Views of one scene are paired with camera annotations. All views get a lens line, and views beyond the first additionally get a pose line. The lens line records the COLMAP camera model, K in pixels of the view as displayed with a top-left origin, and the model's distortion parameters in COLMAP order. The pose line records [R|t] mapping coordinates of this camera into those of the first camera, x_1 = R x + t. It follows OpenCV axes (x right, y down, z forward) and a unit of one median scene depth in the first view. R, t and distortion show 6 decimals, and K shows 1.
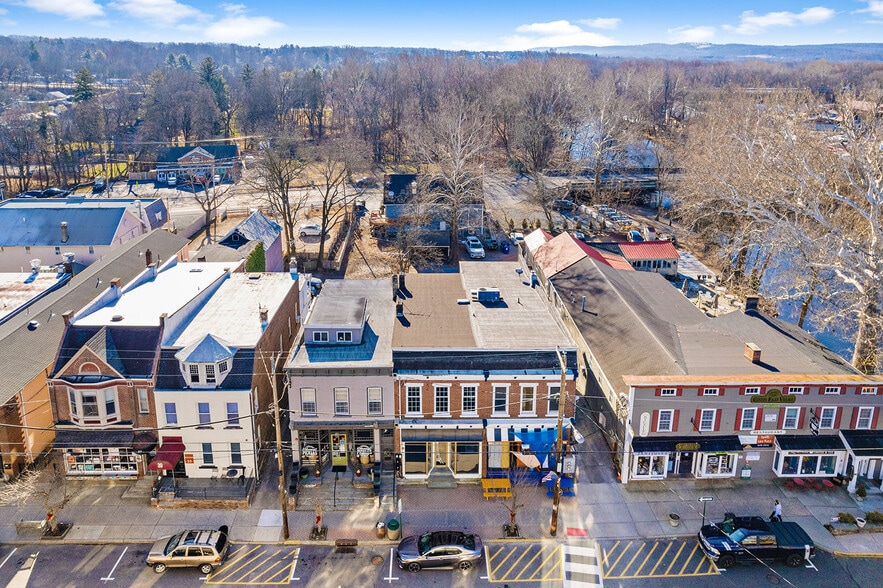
lens RADIAL K [[593.7, 0, 420.8], [0, 593.7, 185.0], [0, 0, 1]] dist [-0.029835, -0.003924]
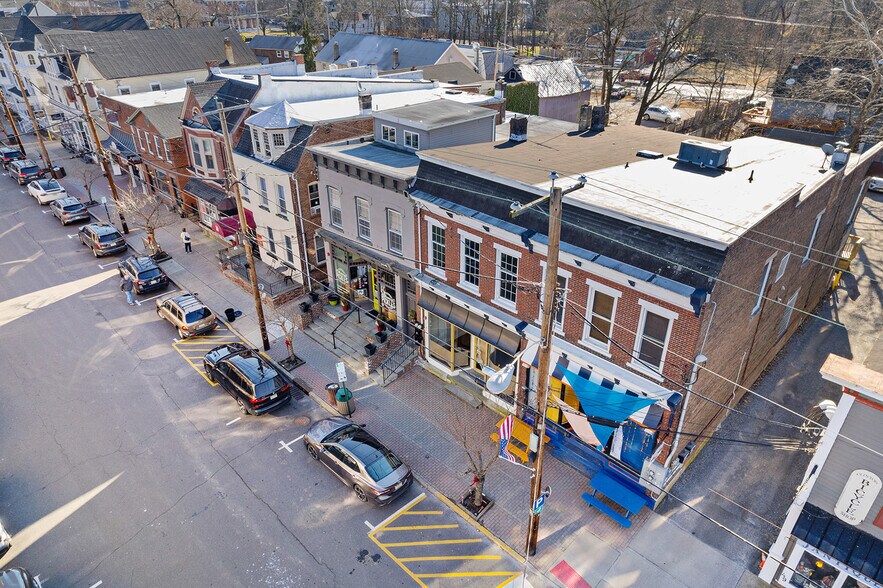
lens RADIAL K [[564.0, 0, 441.5], [0, 564.0, 294.0], [0, 0, 1]] dist [-0.067704, 0.058235]
pose [[0.701851, 0.350664, -0.620033, 0.370828], [-0.153094, 0.924352, 0.349478, 0.200227], [0.695678, -0.150358, 0.702442, 0.579589]]
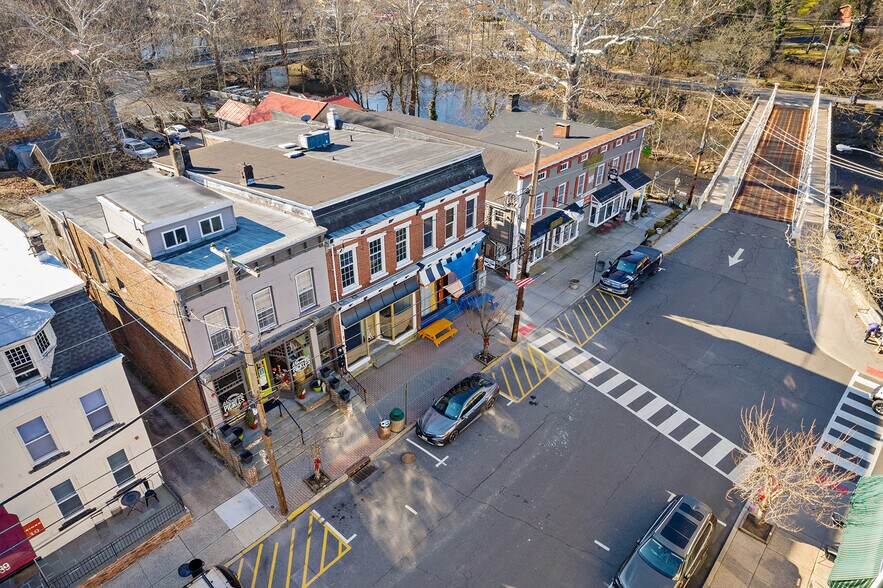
lens RADIAL K [[564.0, 0, 441.5], [0, 564.0, 294.0], [0, 0, 1]] dist [-0.067704, 0.058235]
pose [[0.673994, -0.376142, 0.635806, -0.387916], [0.151843, 0.912827, 0.379065, 0.142739], [-0.722963, -0.158944, 0.672355, 0.438567]]
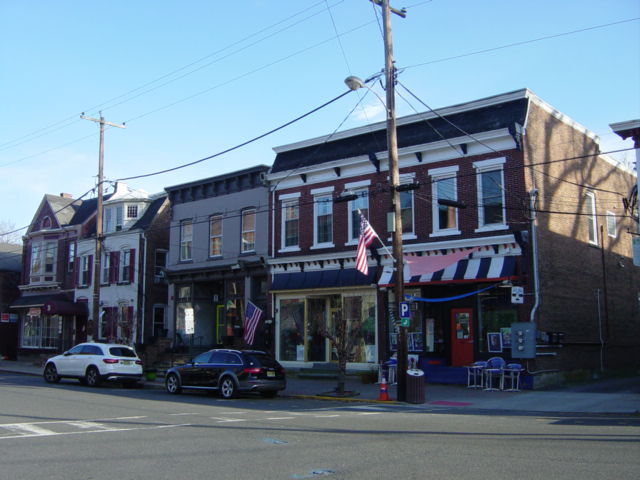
lens RADIAL K [[727.5, 0, 320.0], [0, 727.5, 240.0], [0, 0, 1]] dist [-0.164131, 0.003606]
pose [[0.746242, -0.093323, -0.659101, 0.525889], [-0.148752, 0.941709, -0.301756, 0.609250], [0.648842, 0.323225, 0.688861, 0.481212]]
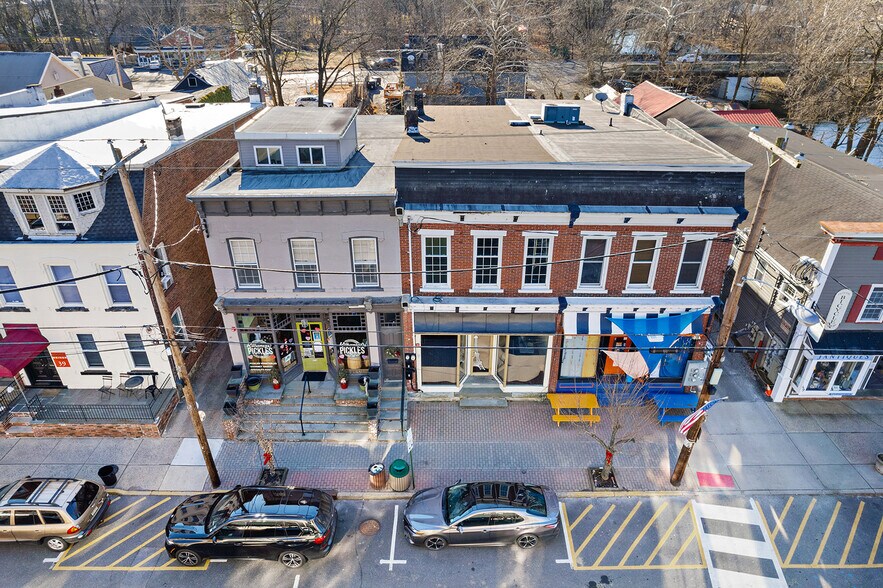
lens RADIAL K [[564.0, 0, 441.5], [0, 564.0, 294.0], [0, 0, 1]] dist [-0.067704, 0.058235]
pose [[0.999939, 0.006697, -0.008802, -0.001932], [-0.003805, 0.955556, 0.294784, 0.236838], [0.010385, -0.294733, 0.955523, 0.488908]]
